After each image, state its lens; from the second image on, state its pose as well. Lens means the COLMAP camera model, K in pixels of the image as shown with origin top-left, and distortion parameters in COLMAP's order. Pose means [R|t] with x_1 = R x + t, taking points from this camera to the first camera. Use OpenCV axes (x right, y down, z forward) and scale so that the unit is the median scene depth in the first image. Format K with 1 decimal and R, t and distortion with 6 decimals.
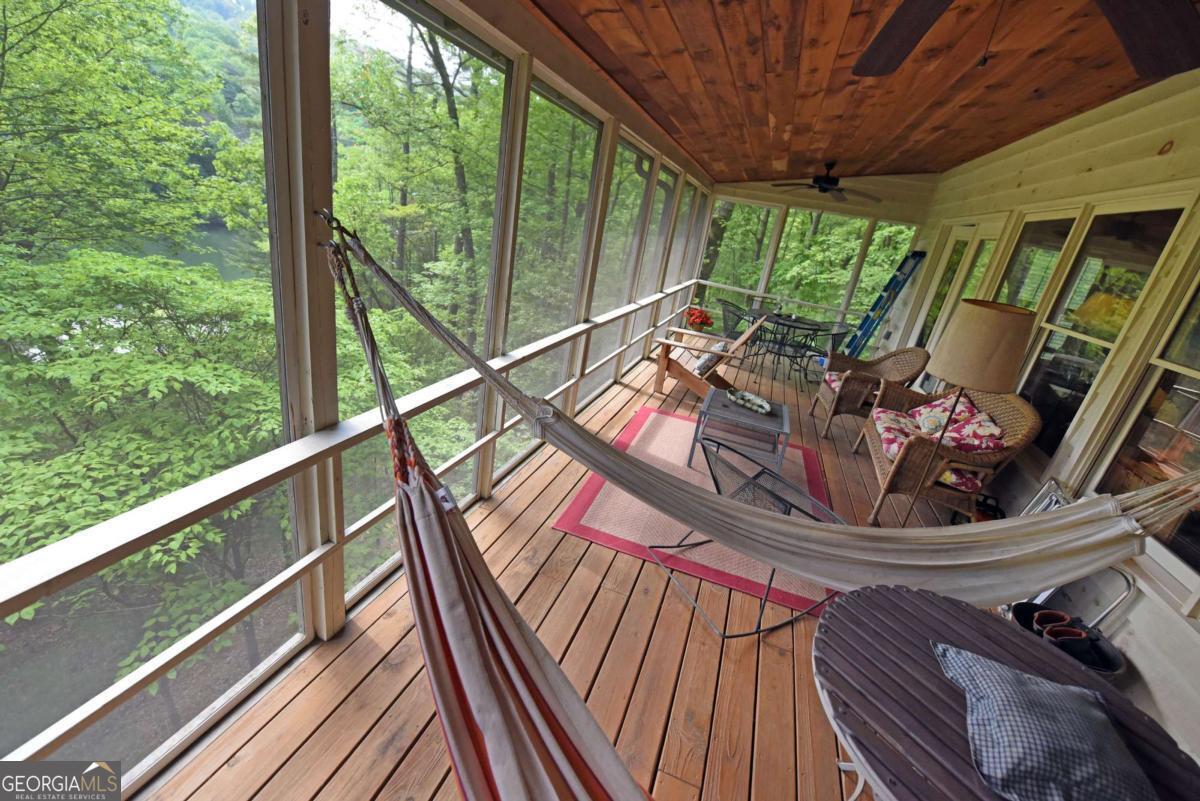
lens RADIAL K [[478.9, 0, 605.1], [0, 478.9, 396.6], [0, 0, 1]] dist [-0.014624, -0.002986]
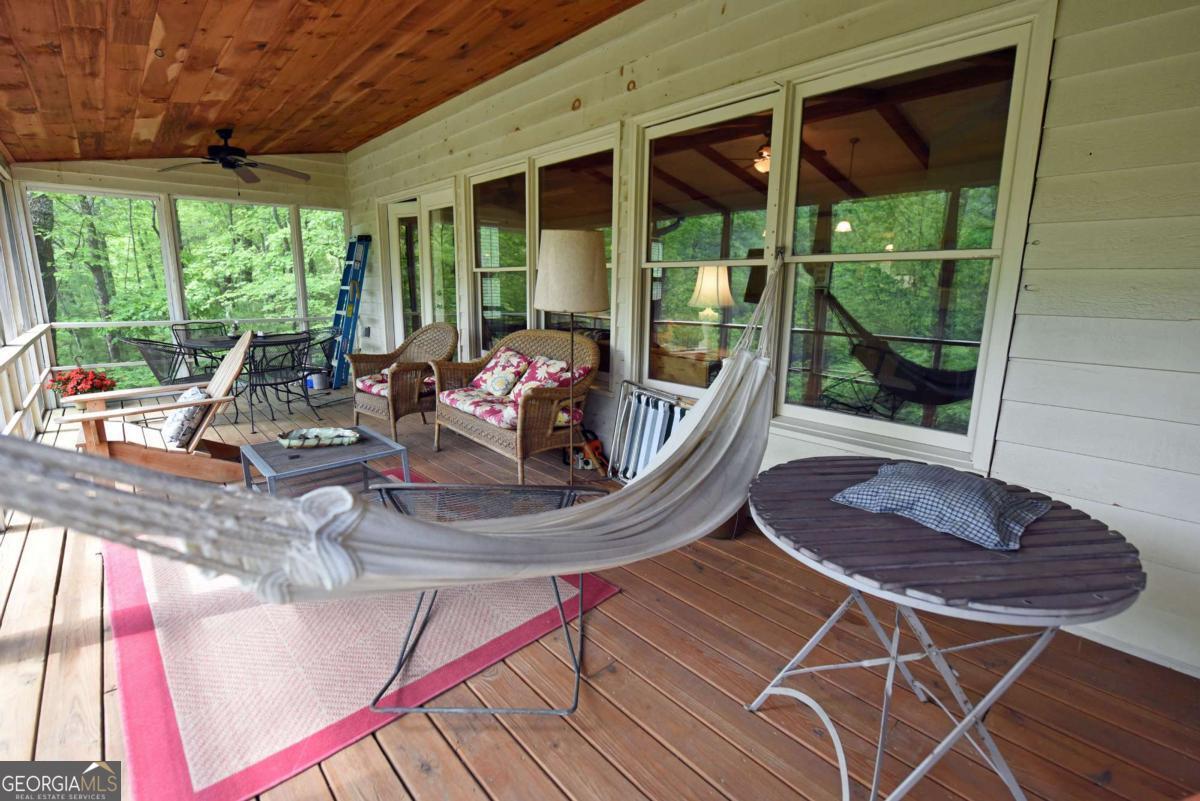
lens RADIAL K [[537.7, 0, 602.9], [0, 537.7, 393.7], [0, 0, 1]] dist [-0.012437, -0.000818]
pose [[0.460817, -0.319837, 0.827860, -0.119243], [0.374351, 0.915811, 0.145438, -0.007268], [-0.804679, 0.242889, 0.541752, 0.227272]]
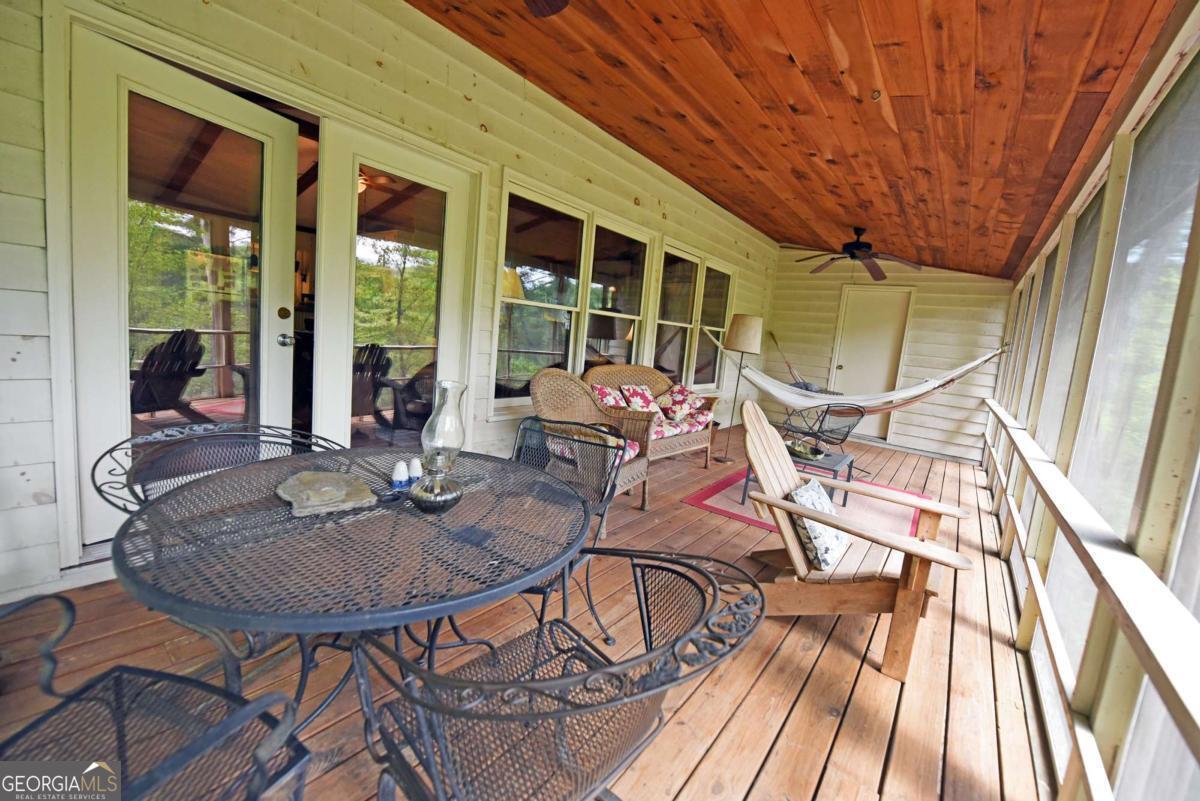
lens RADIAL K [[478.9, 0, 602.4], [0, 478.9, 391.6], [0, 0, 1]] dist [-0.014624, -0.002986]
pose [[-0.920210, -0.279874, 0.273649, 0.409882], [-0.114910, 0.861463, 0.494648, -0.502963], [-0.374178, 0.423735, -0.824888, 1.786266]]
